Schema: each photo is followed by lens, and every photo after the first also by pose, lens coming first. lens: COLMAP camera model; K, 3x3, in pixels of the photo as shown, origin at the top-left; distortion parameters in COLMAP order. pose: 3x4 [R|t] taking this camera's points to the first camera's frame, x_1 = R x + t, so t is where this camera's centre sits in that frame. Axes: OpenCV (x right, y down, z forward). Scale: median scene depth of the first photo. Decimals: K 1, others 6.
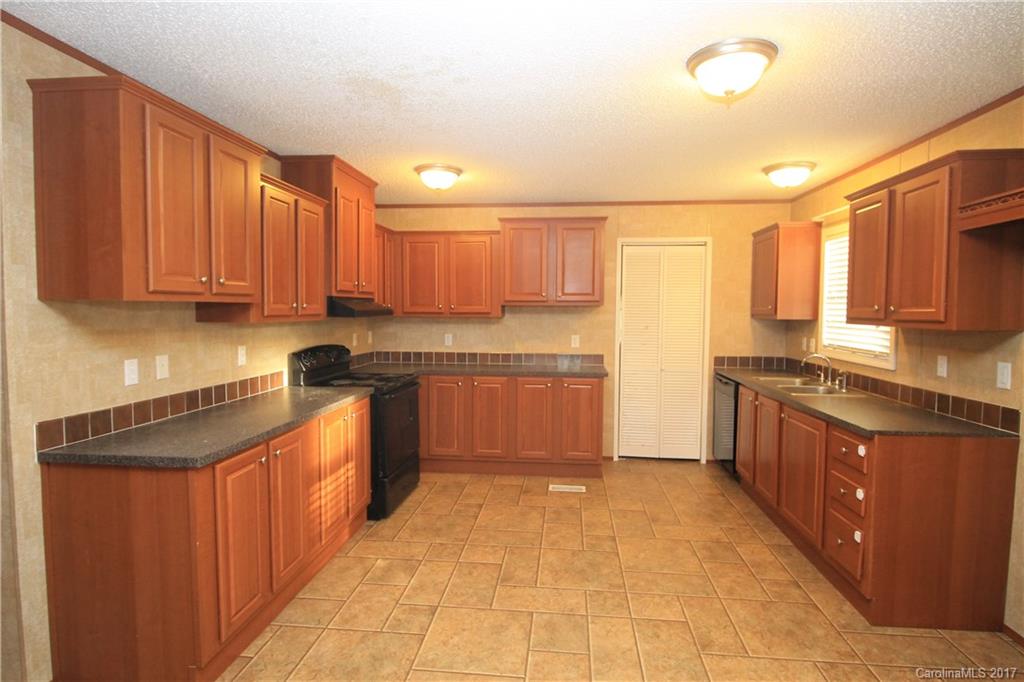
lens RADIAL K [[524.0, 0, 512.0], [0, 524.0, 341.0], [0, 0, 1]] dist [0.000518, -0.013764]
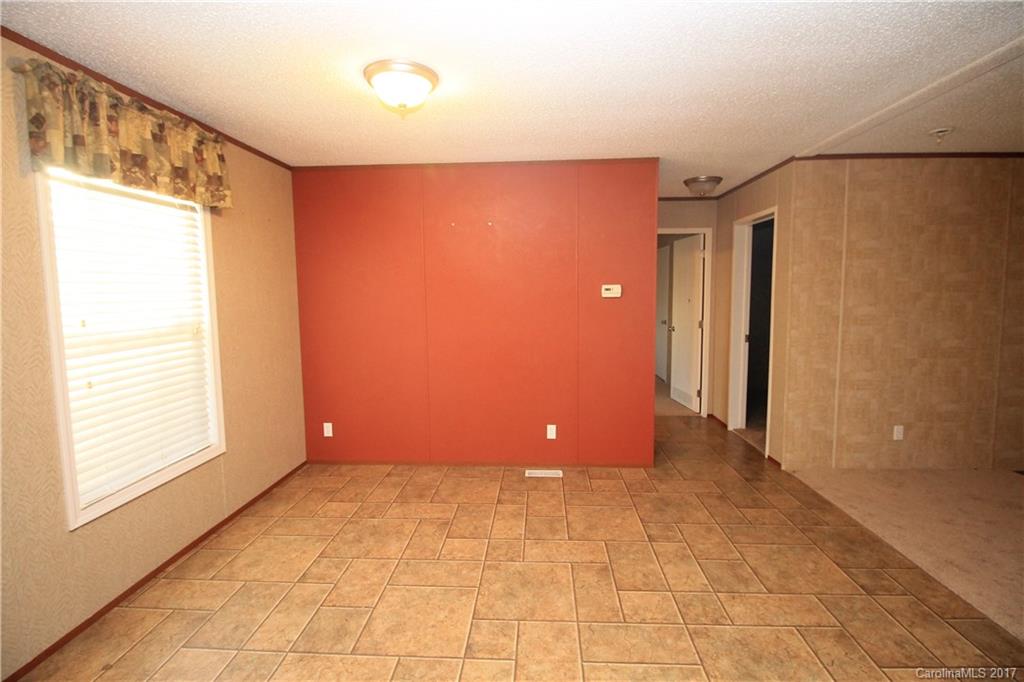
lens RADIAL K [[479.5, 0, 512.0], [0, 479.5, 341.0], [0, 0, 1]] dist [-0.001971, -0.000264]
pose [[-0.998901, 0.011933, -0.045322, 0.200685], [0.004117, 0.985648, 0.168763, -0.114955], [0.046686, 0.168391, -0.984614, 1.866809]]
